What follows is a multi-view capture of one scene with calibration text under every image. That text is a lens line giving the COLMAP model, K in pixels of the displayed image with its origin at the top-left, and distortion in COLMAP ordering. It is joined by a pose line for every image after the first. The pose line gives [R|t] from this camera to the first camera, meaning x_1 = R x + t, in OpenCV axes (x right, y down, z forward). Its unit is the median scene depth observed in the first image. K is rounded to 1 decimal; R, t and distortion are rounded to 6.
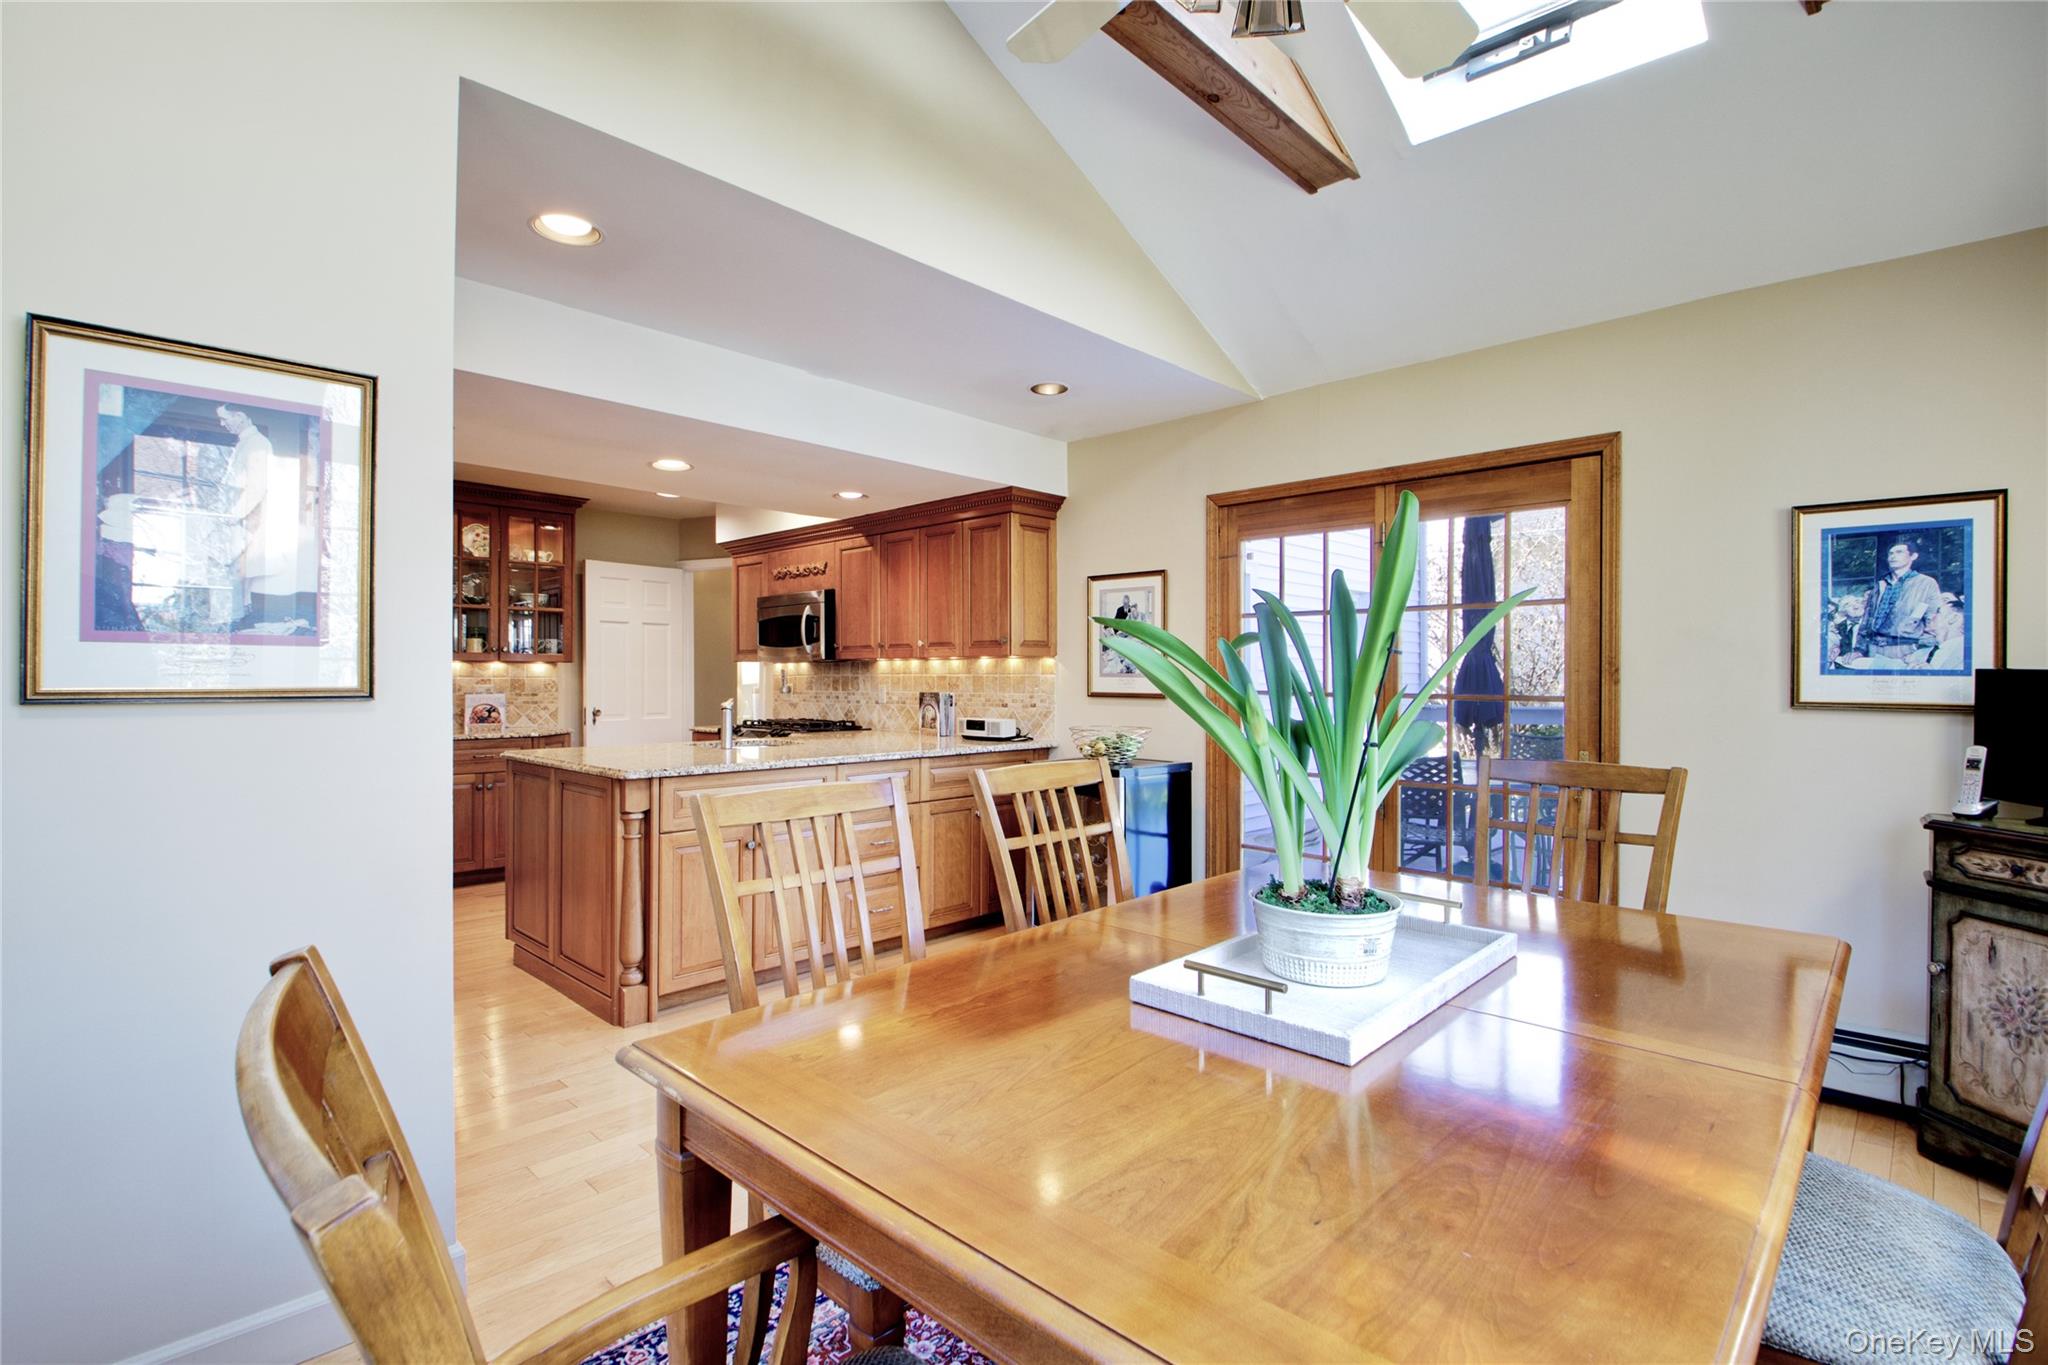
lens RADIAL K [[963.6, 0, 1017.3], [0, 963.6, 676.0], [0, 0, 1]] dist [-0.014830, -0.003651]
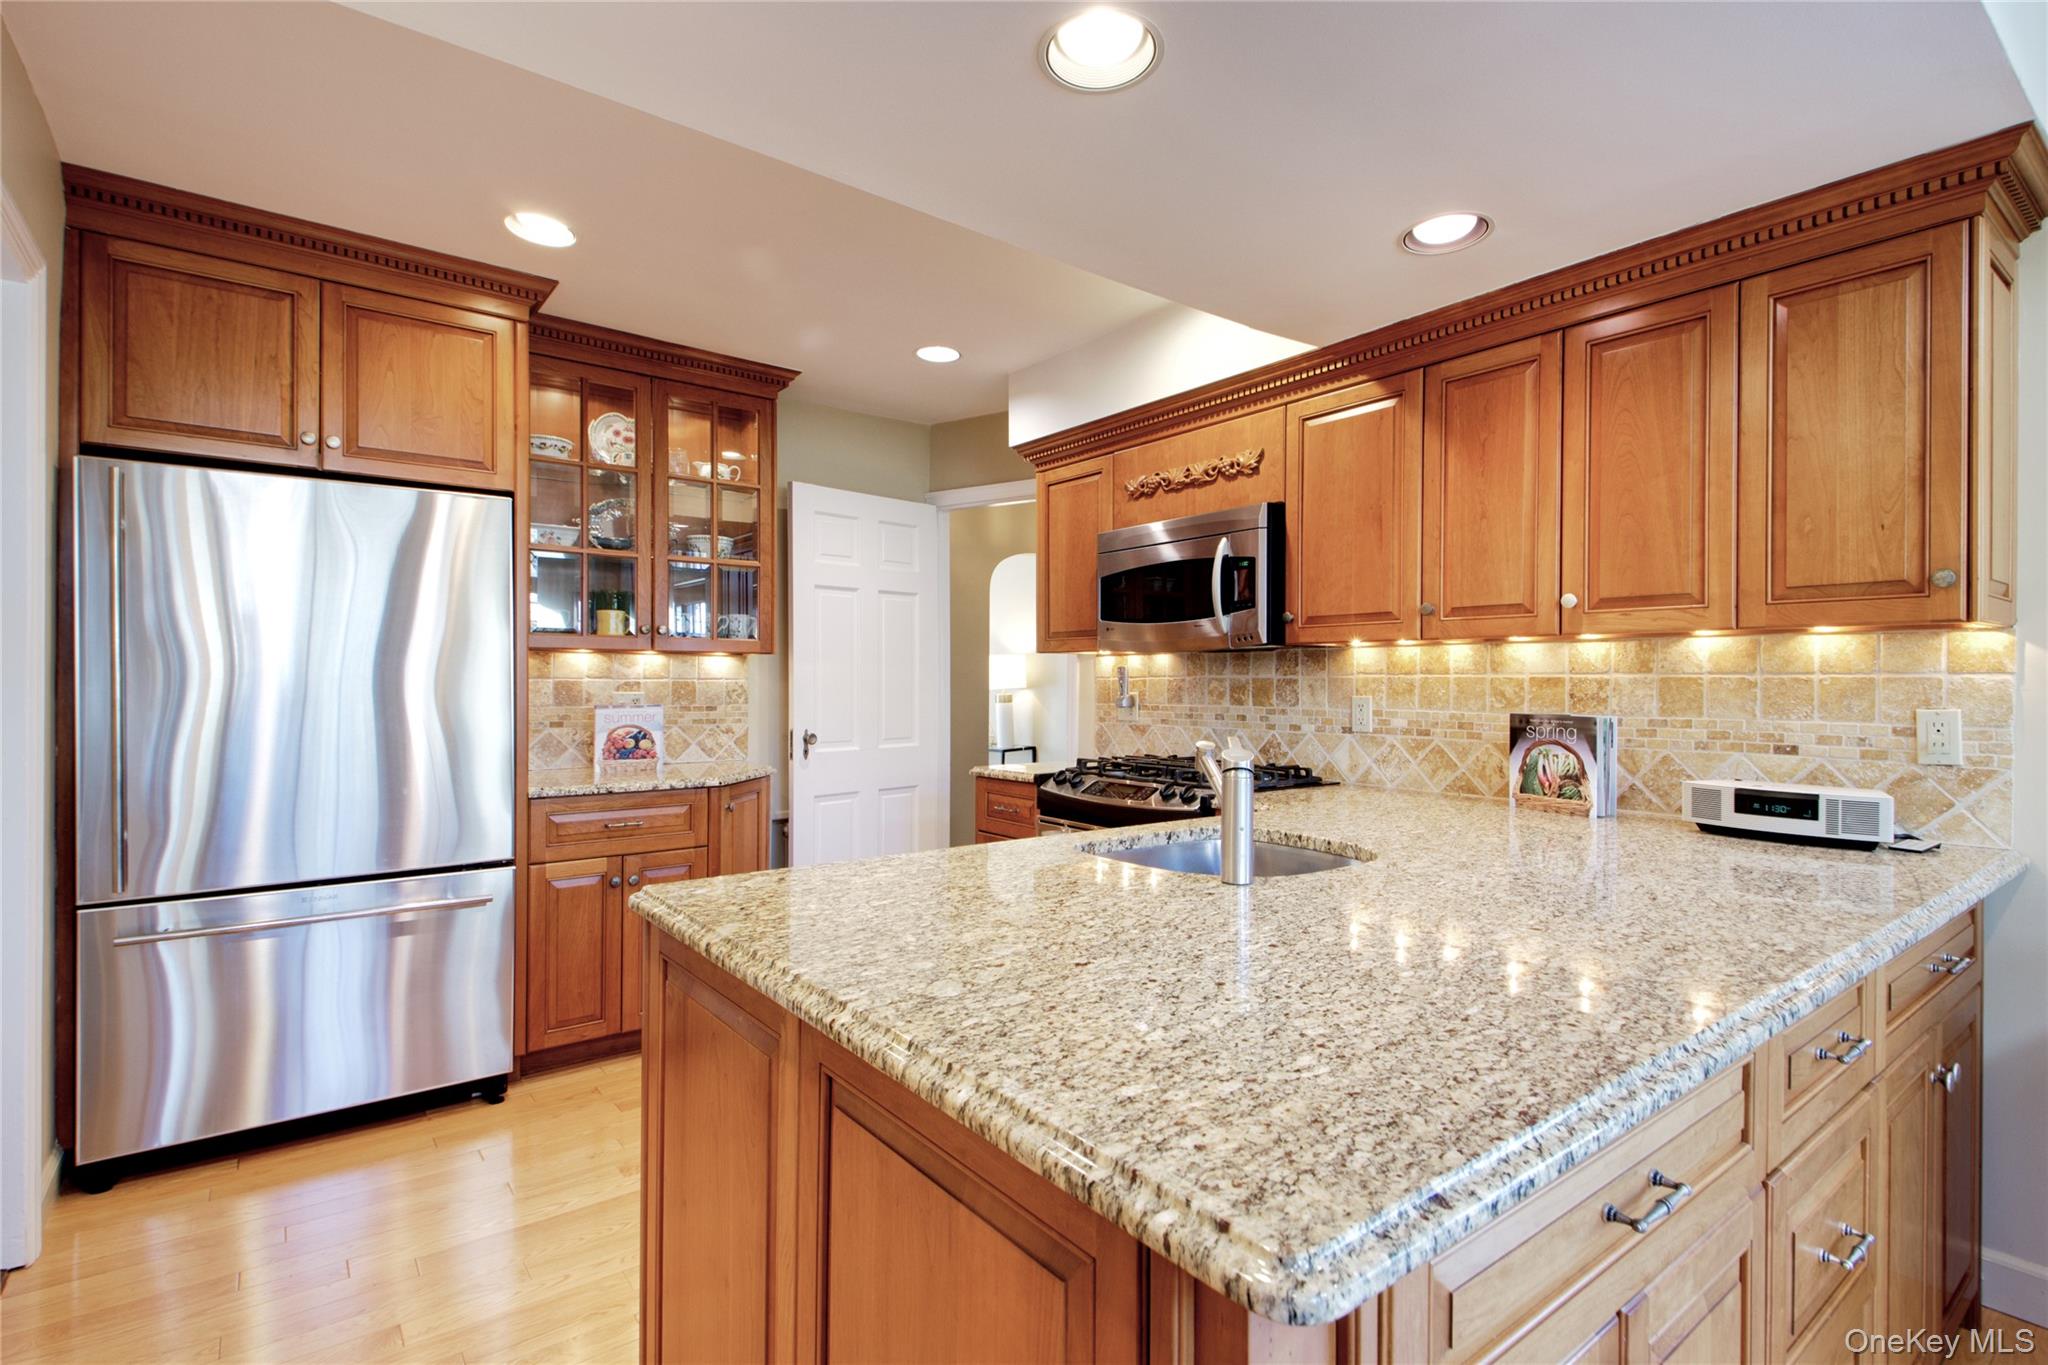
lens RADIAL K [[963.6, 0, 1026.4], [0, 963.6, 683.5], [0, 0, 1]] dist [-0.014830, -0.003651]
pose [[0.988182, 0.002607, -0.153263, -0.232135], [-0.001976, 0.999989, 0.004267, 0.000978], [0.153272, -0.003914, 0.988176, 0.468059]]
